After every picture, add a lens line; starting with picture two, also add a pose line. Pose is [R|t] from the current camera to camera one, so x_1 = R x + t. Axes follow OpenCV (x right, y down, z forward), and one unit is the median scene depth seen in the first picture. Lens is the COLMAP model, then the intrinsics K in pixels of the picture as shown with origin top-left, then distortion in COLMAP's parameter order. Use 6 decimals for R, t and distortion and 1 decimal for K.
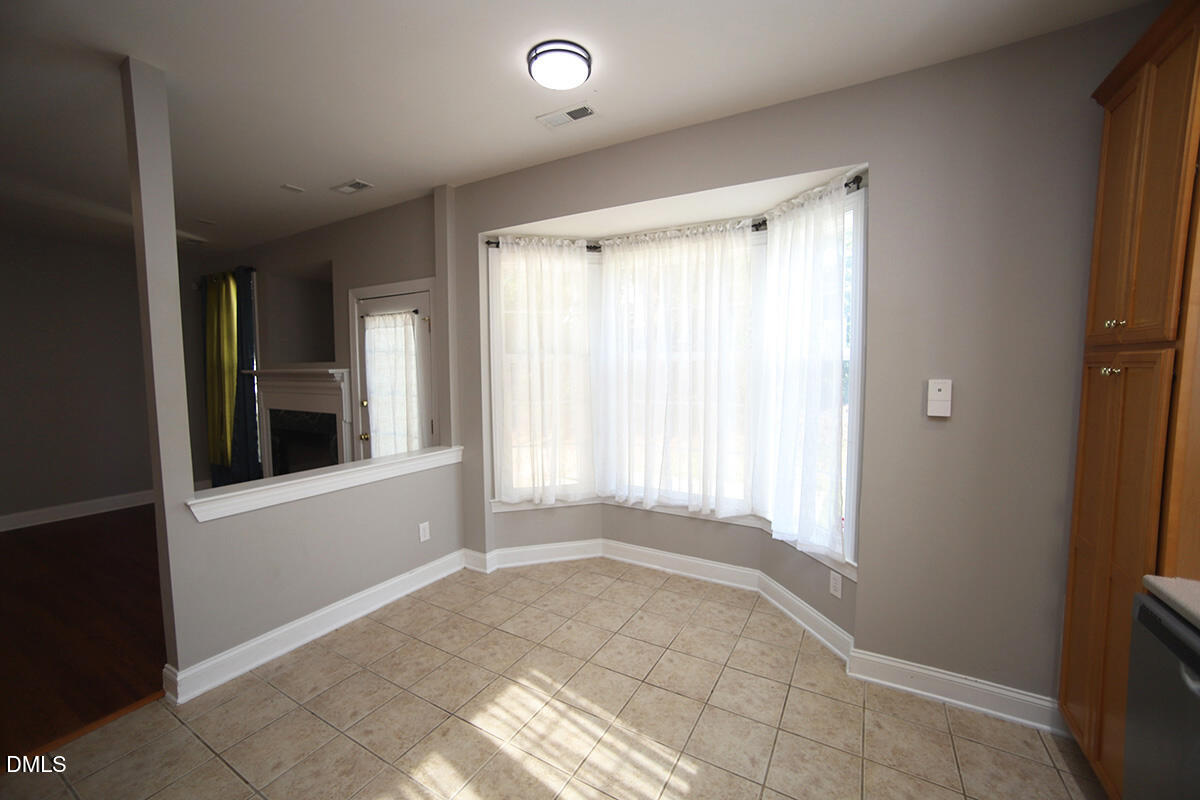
lens RADIAL K [[478.7, 0, 596.6], [0, 478.7, 407.4], [0, 0, 1]] dist [-0.037804, 0.002732]
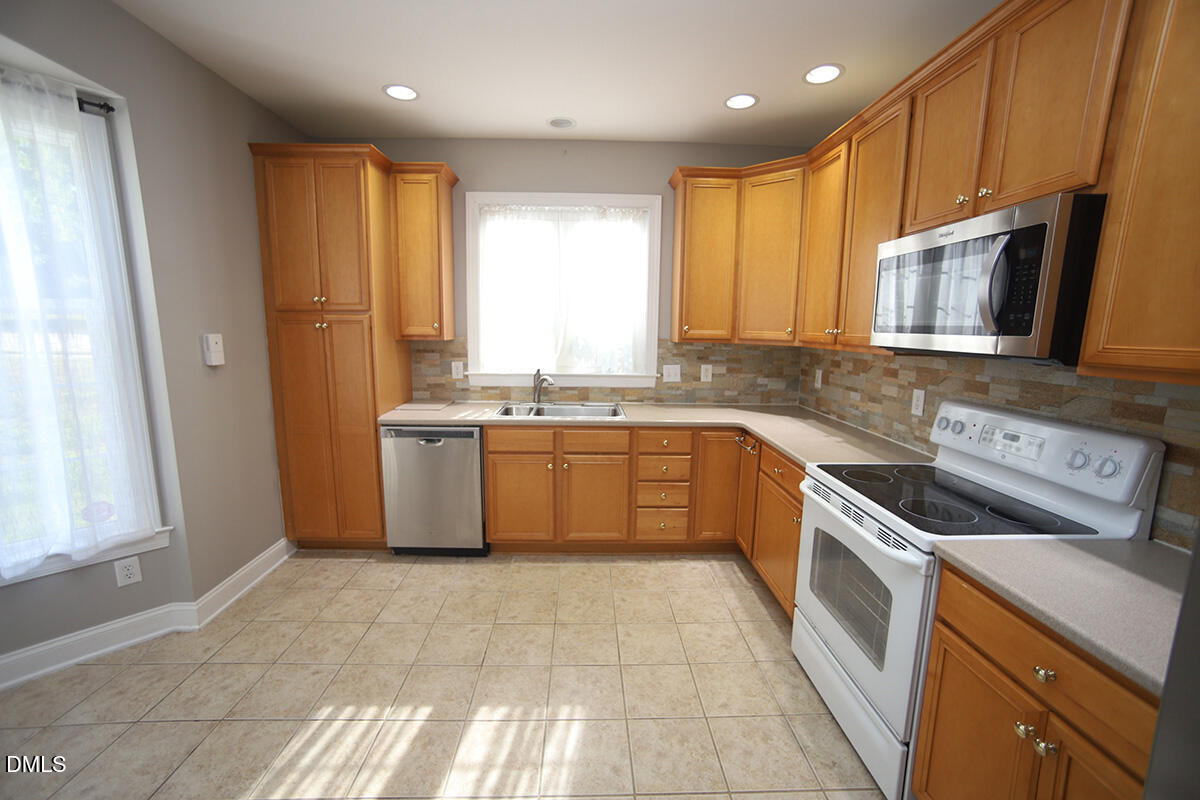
lens RADIAL K [[478.7, 0, 594.5], [0, 478.7, 397.8], [0, 0, 1]] dist [-0.037804, 0.002732]
pose [[-0.541554, -0.129396, 0.830648, -0.805498], [0.063731, 0.978920, 0.194044, -0.070802], [-0.838247, 0.158023, -0.521892, 0.830930]]
